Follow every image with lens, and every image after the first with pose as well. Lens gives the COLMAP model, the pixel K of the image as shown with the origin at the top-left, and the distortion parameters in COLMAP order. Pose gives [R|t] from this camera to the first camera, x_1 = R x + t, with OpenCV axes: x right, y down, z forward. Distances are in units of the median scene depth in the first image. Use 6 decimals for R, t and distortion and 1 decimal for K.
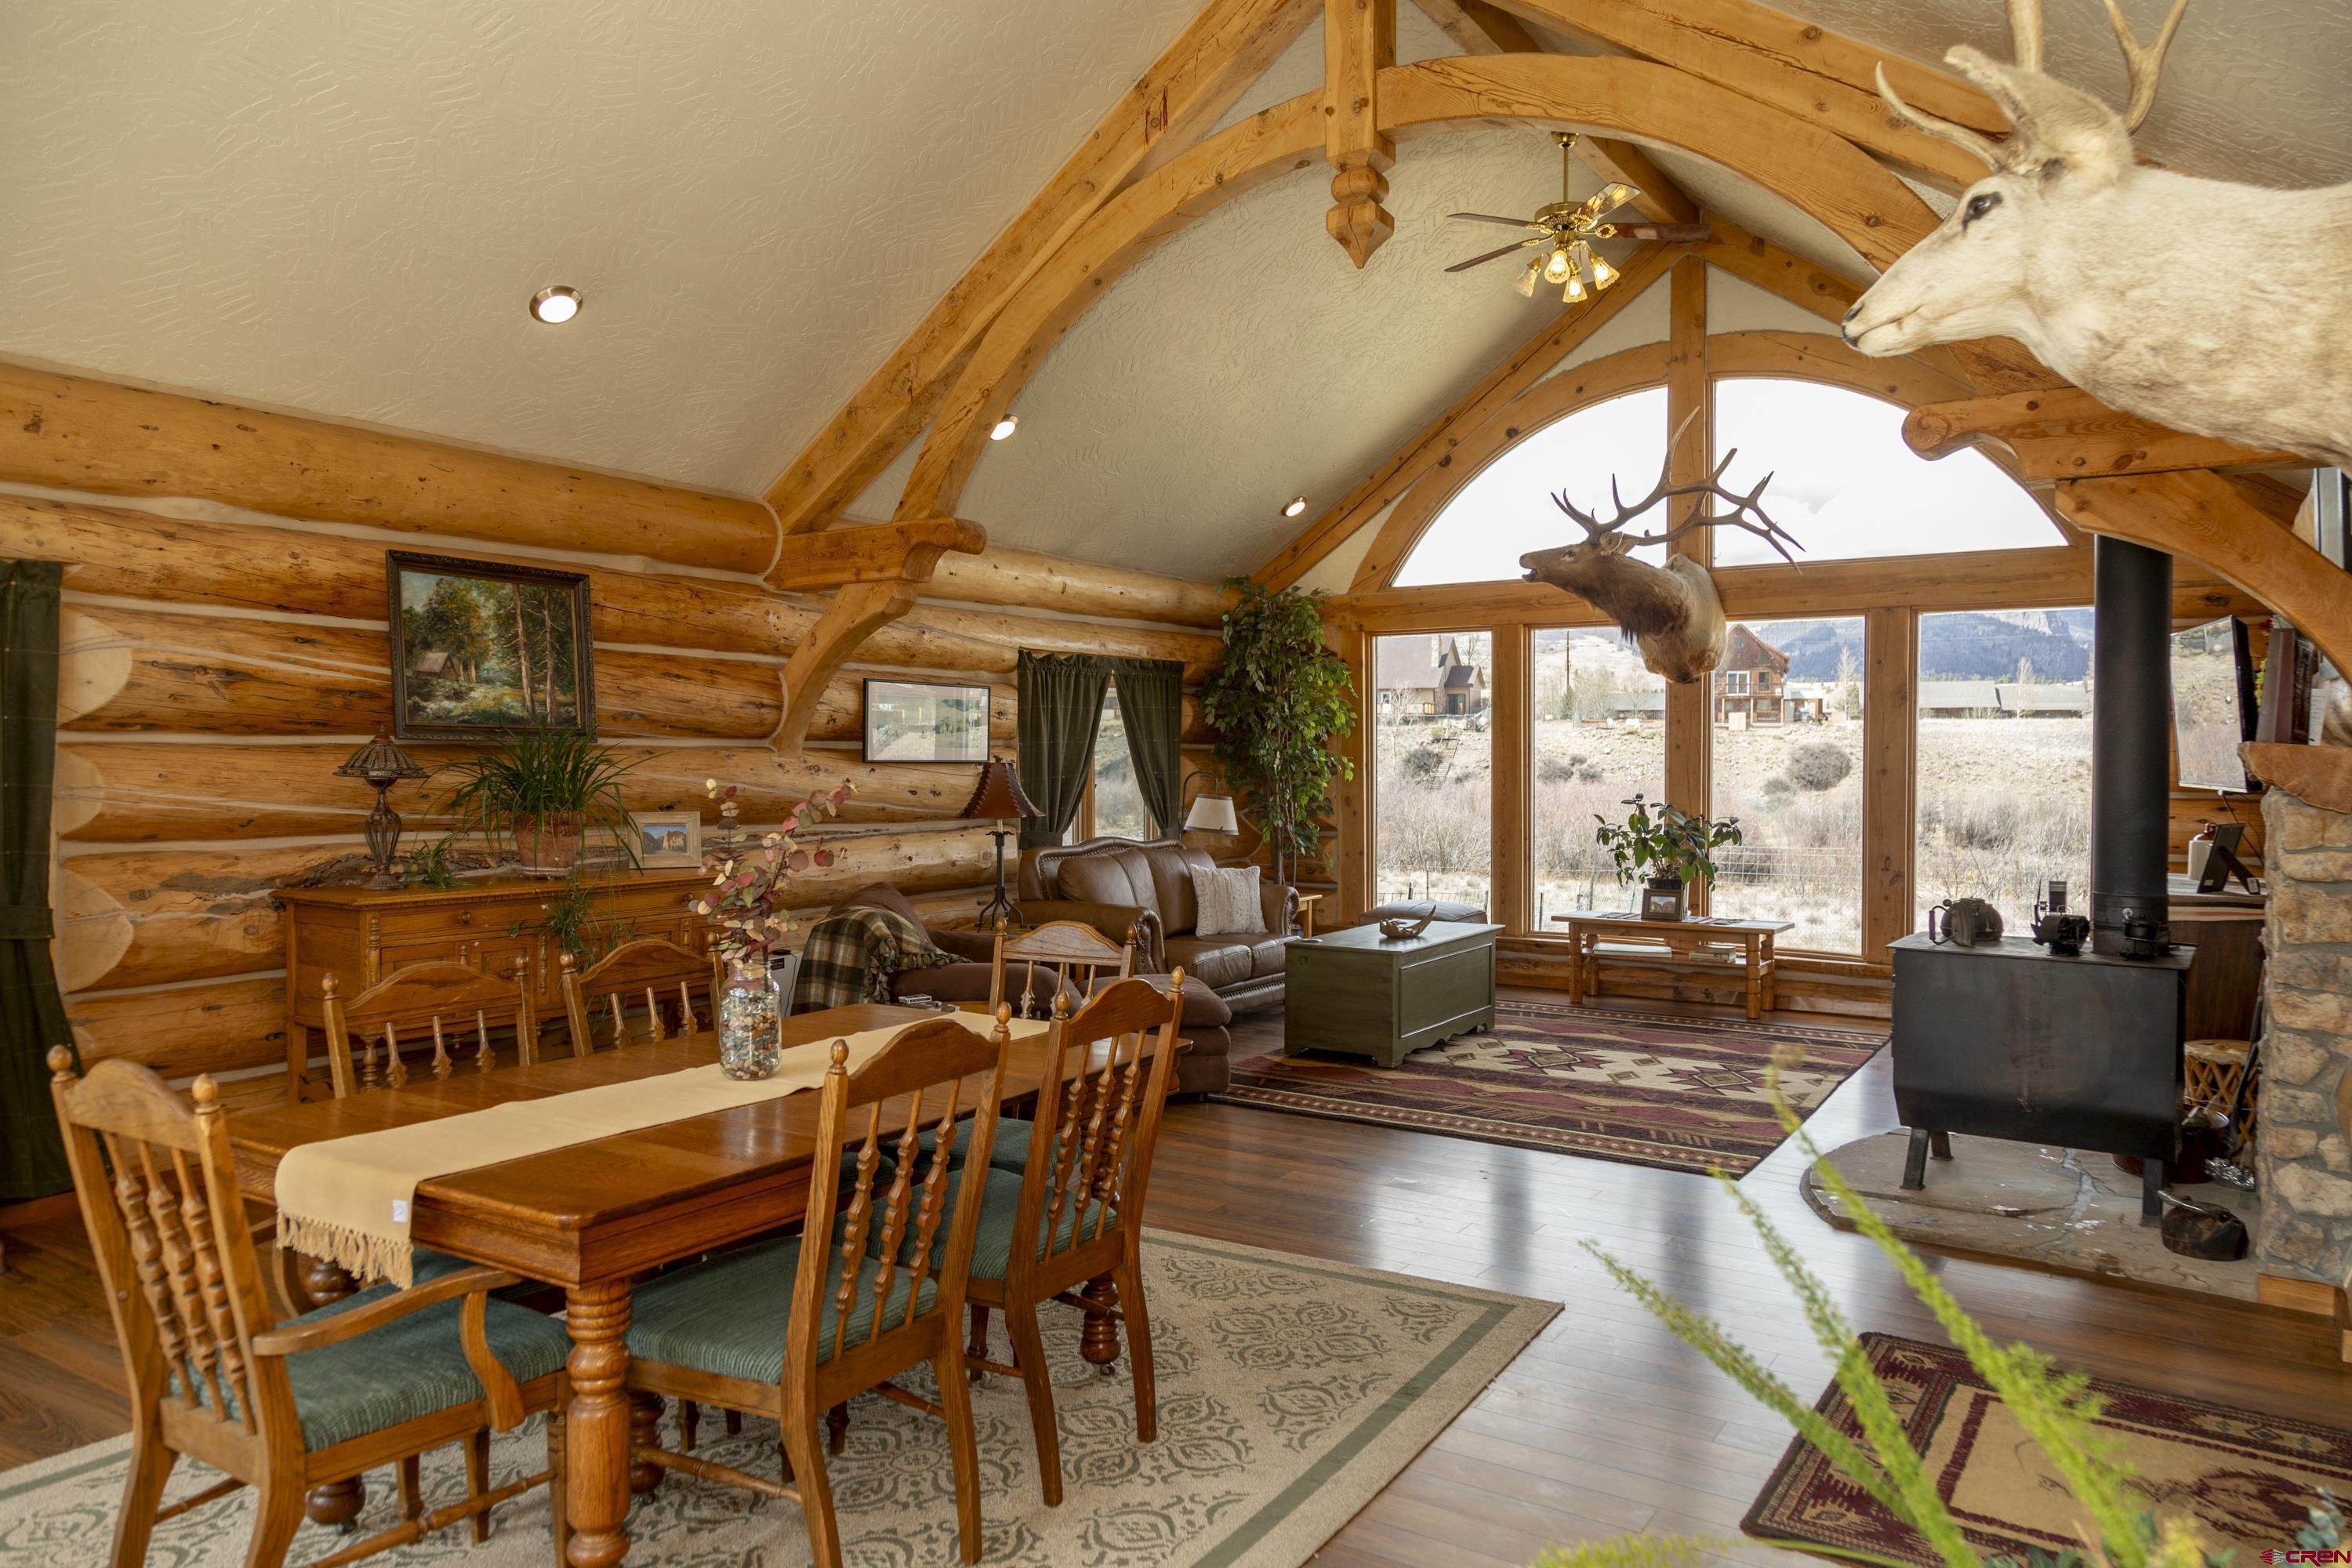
lens RADIAL K [[1569.5, 0, 1155.6], [0, 1569.5, 765.0], [0, 0, 1]] dist [0.003937, 0.010917]
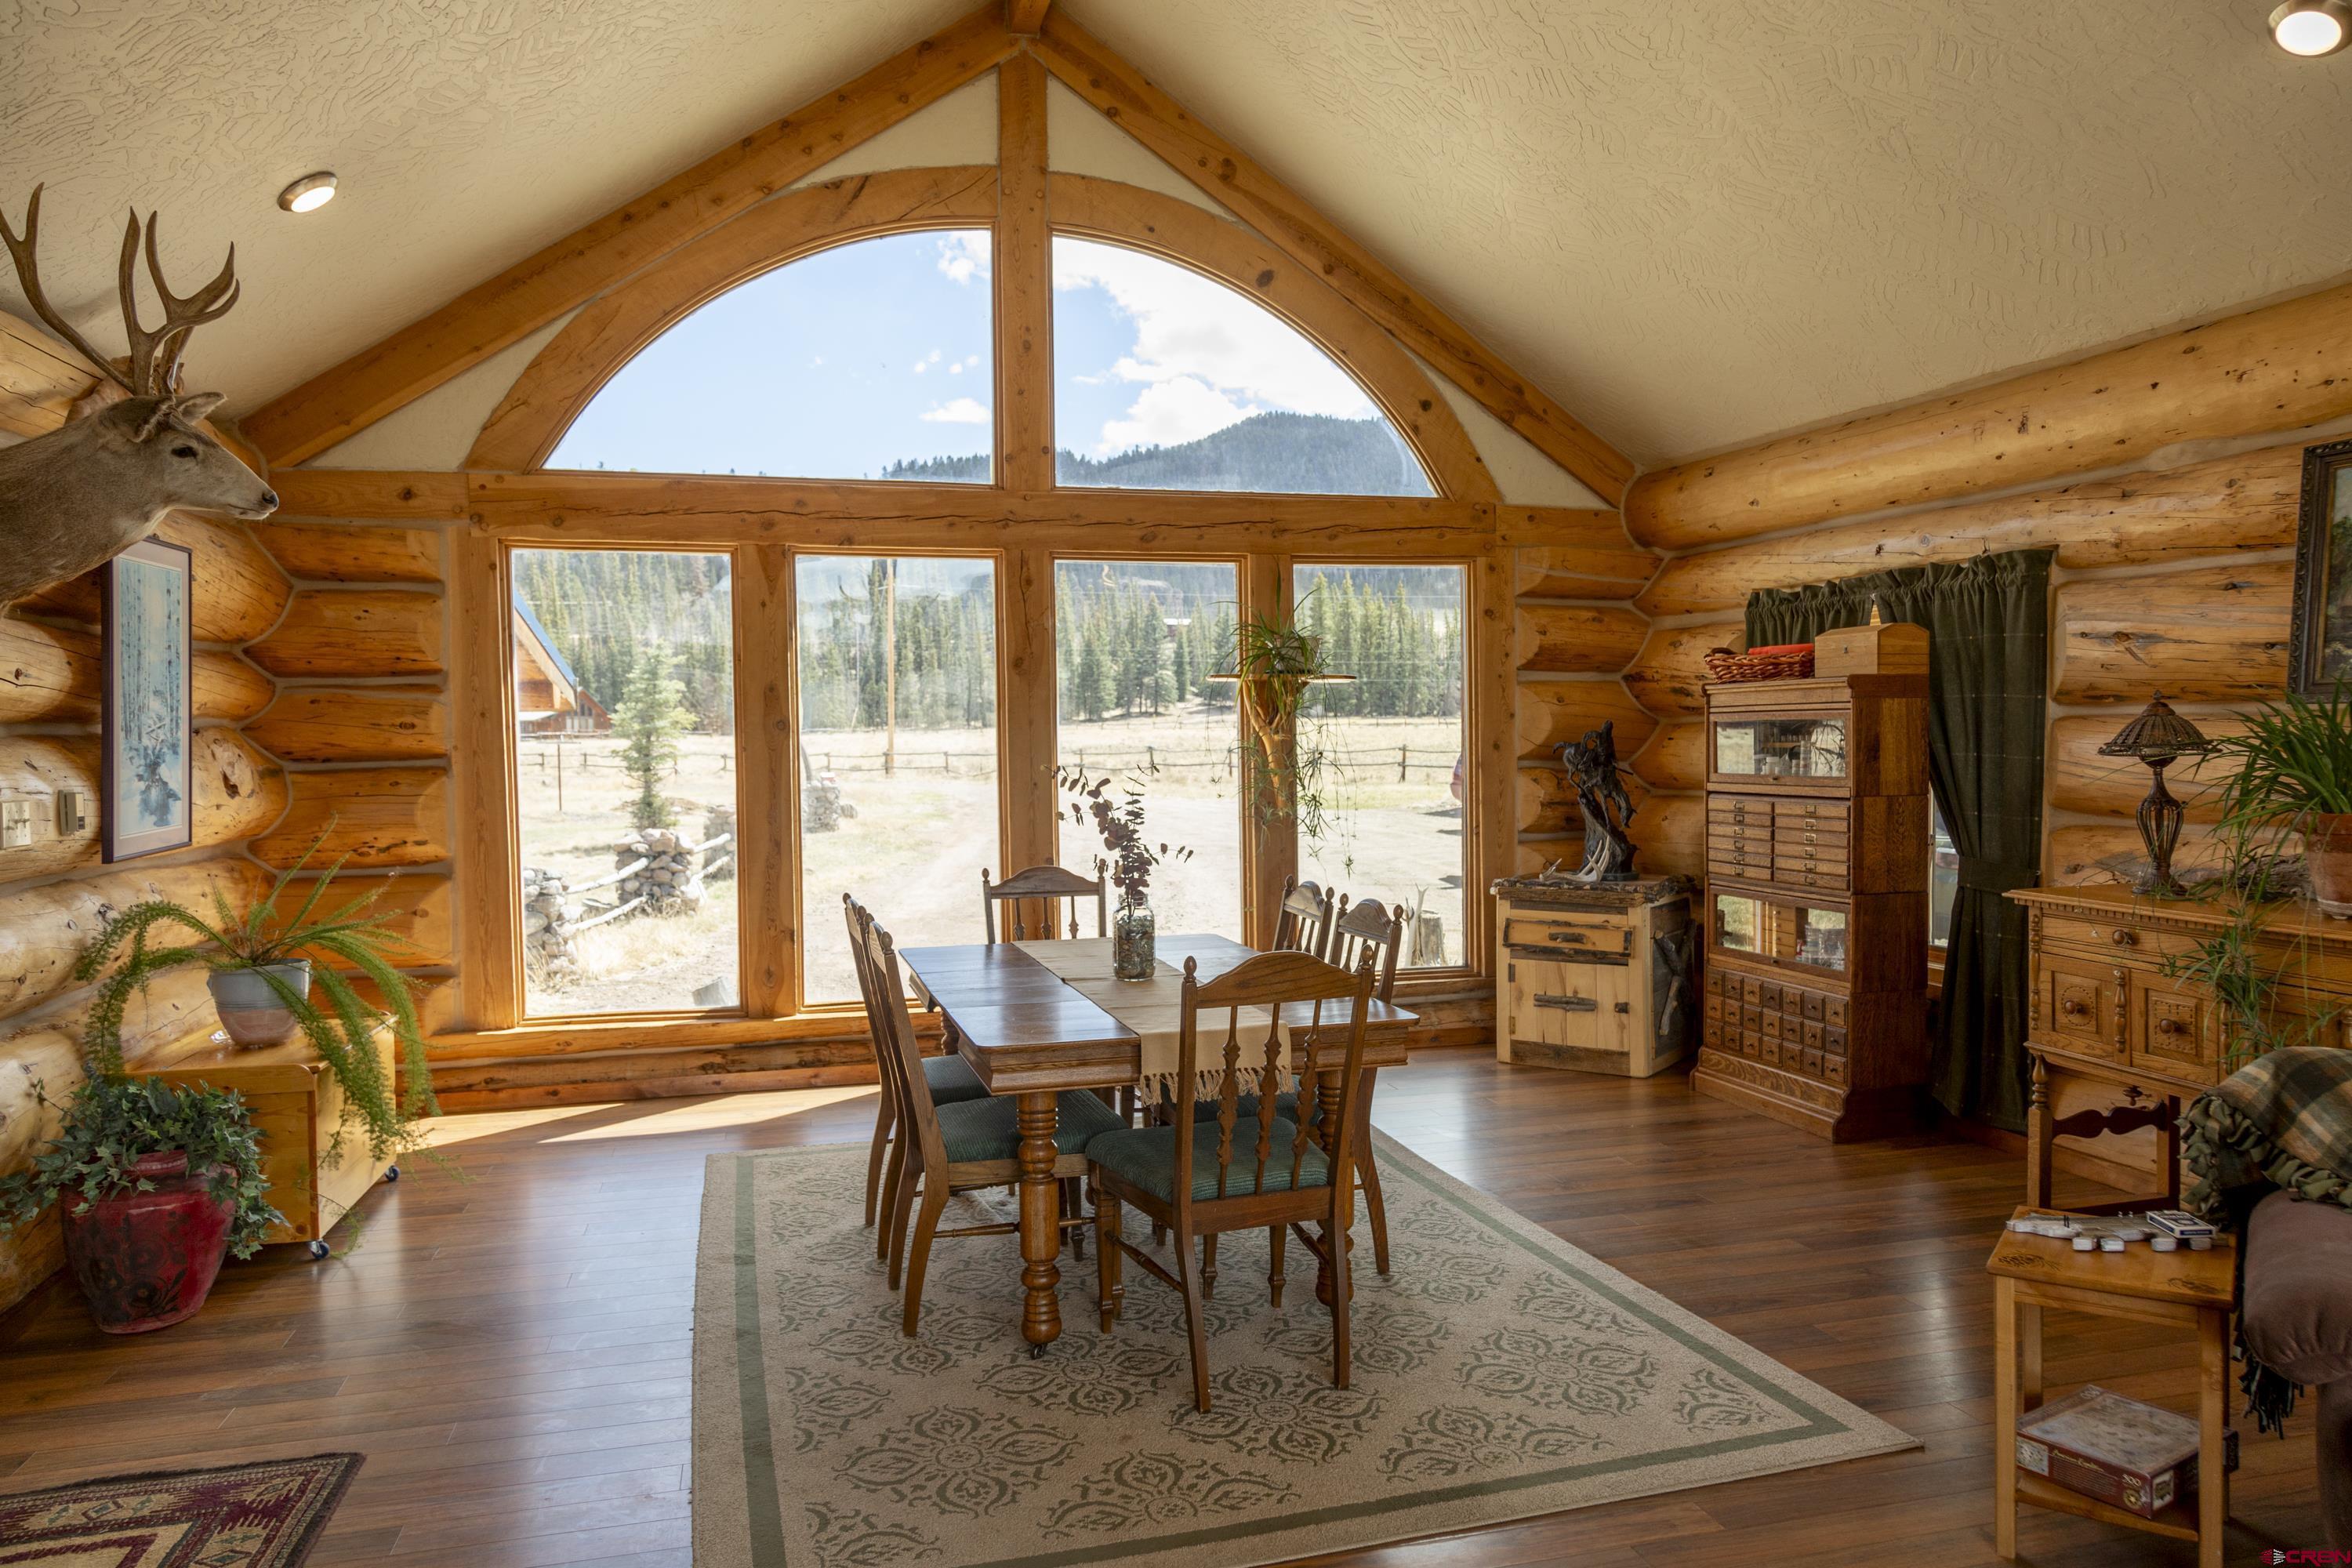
lens RADIAL K [[1569.5, 0, 1226.8], [0, 1569.5, 782.9], [0, 0, 1]] dist [0.003937, 0.010917]
pose [[-0.636430, 0.028145, -0.770821, 0.378804], [0.005600, 0.999476, 0.031871, -0.005202], [0.771314, 0.015967, -0.636254, 0.996518]]
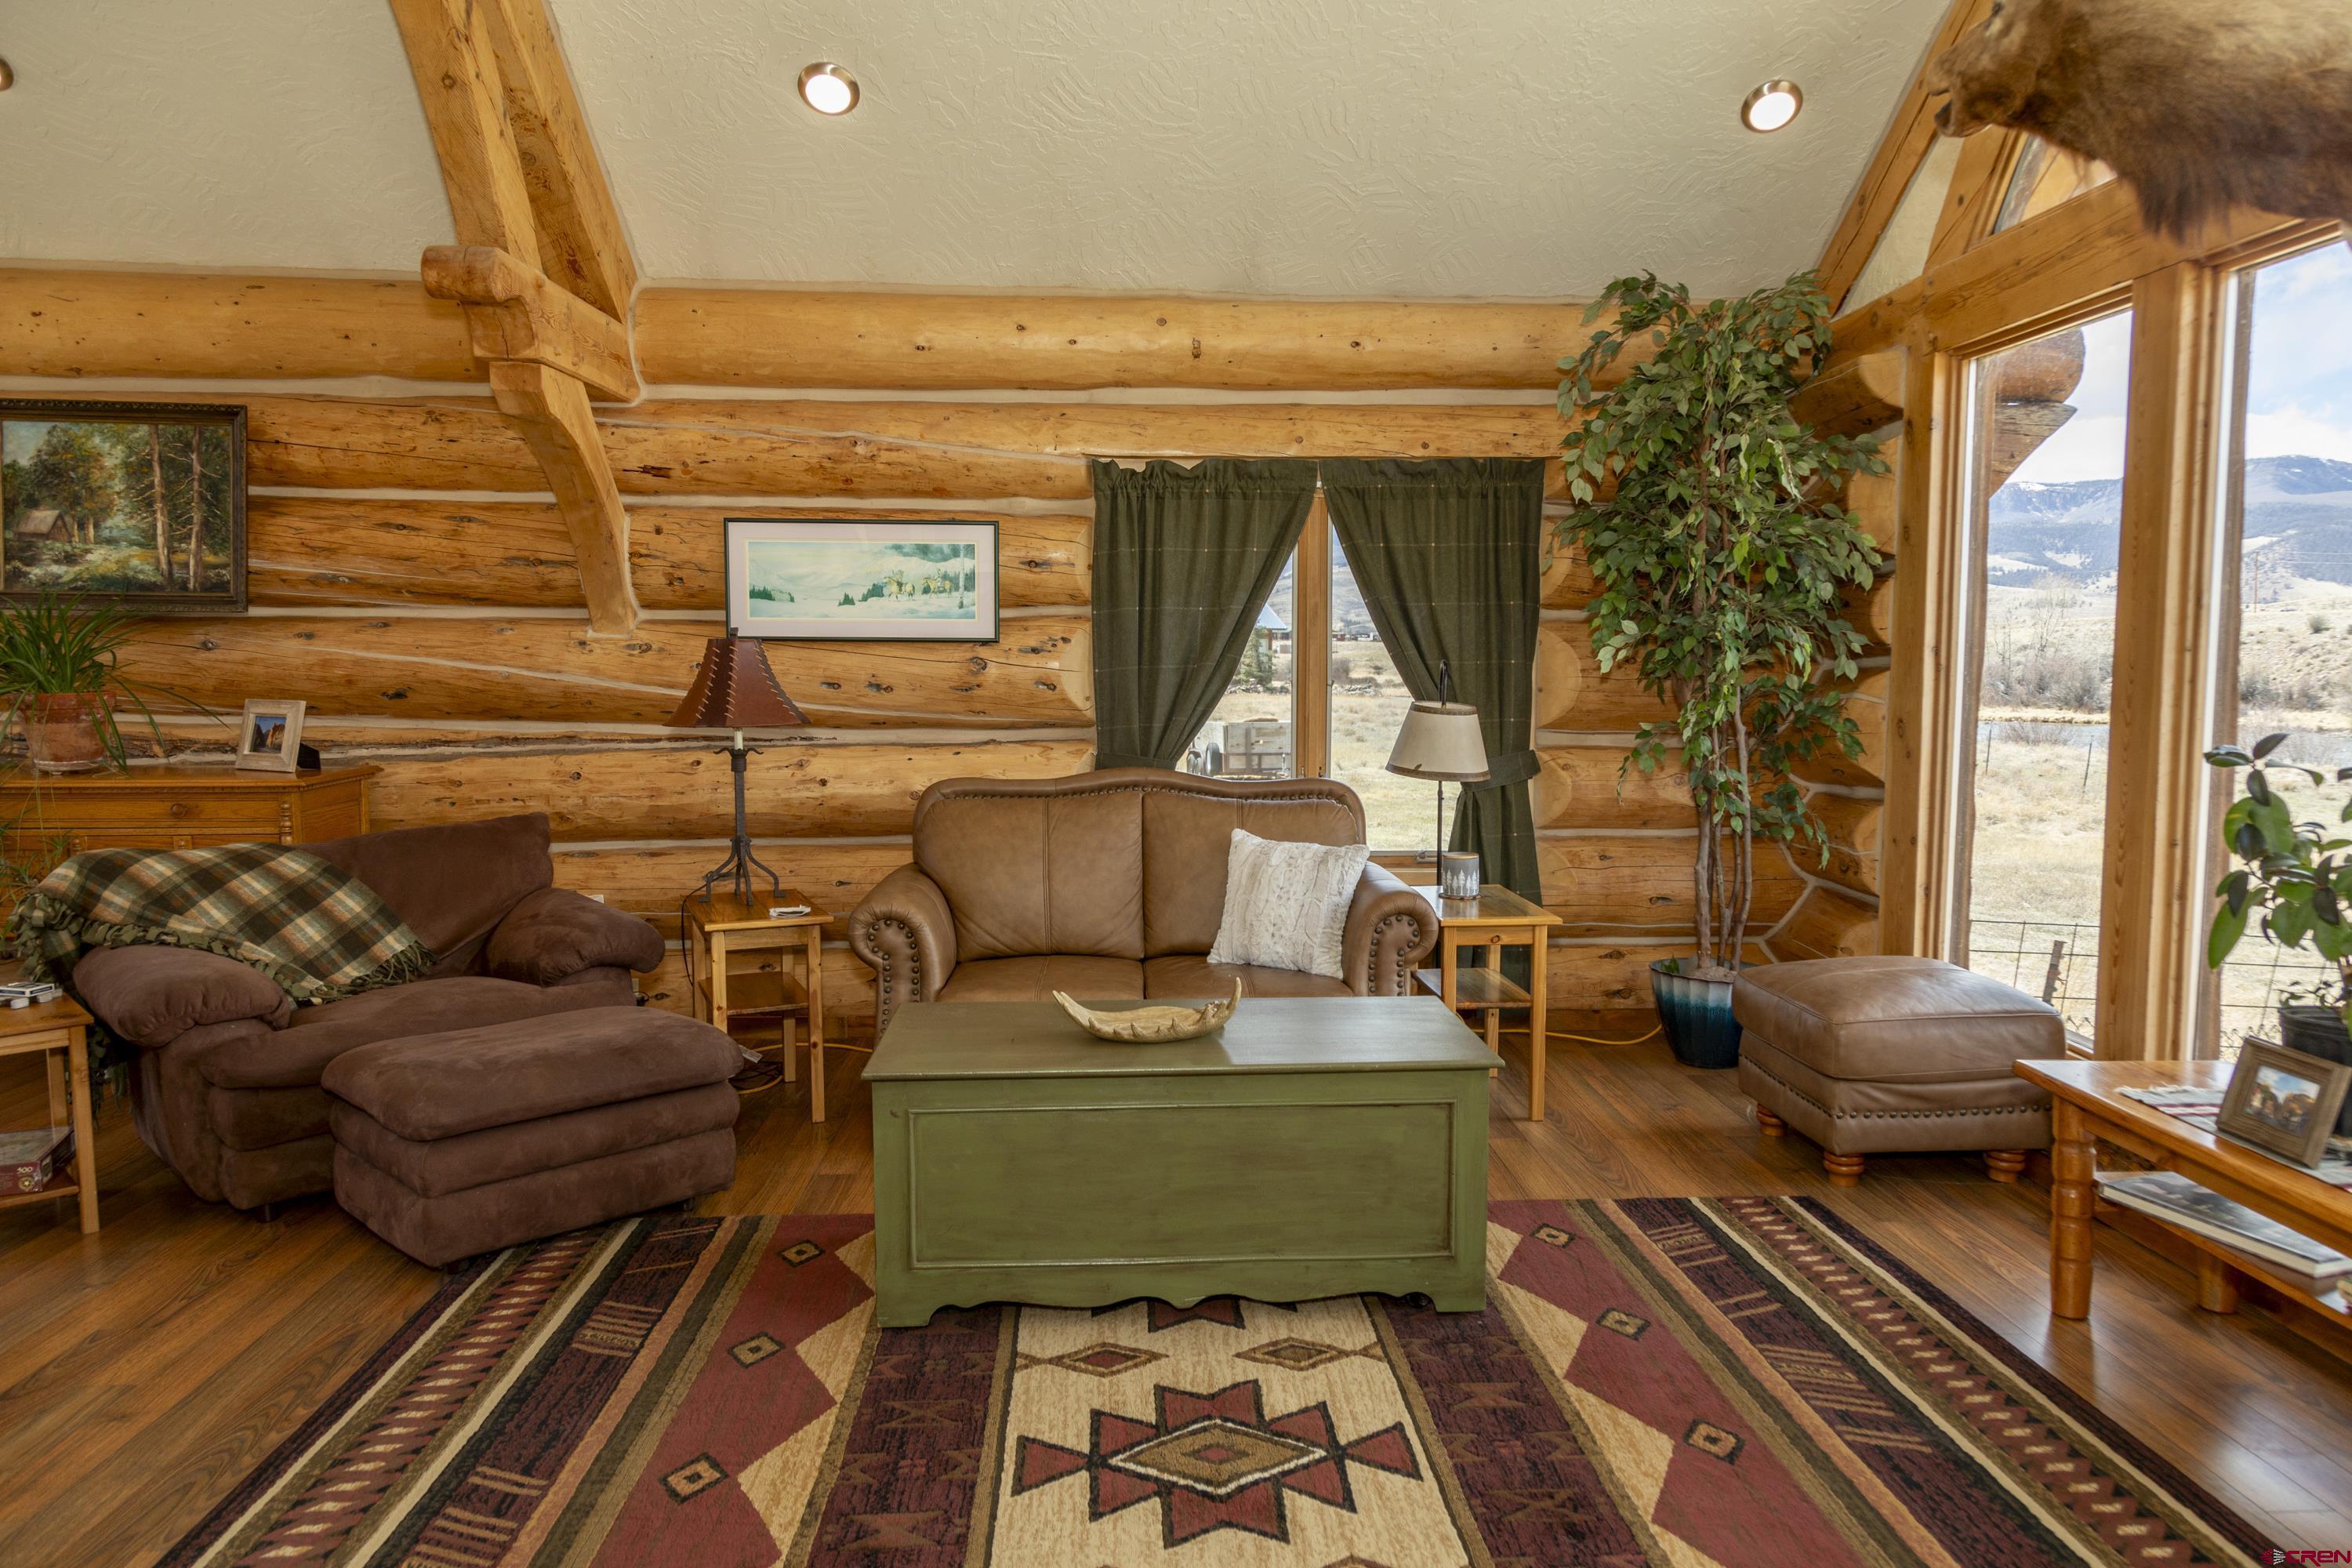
lens RADIAL K [[1569.5, 0, 1156.1], [0, 1569.5, 783.5], [0, 0, 1]] dist [0.003937, 0.010917]
pose [[0.603341, 0.066943, -0.794668, 0.604634], [-0.007336, 0.996894, 0.078409, 0.007192], [0.797449, -0.041477, 0.601959, 0.905714]]
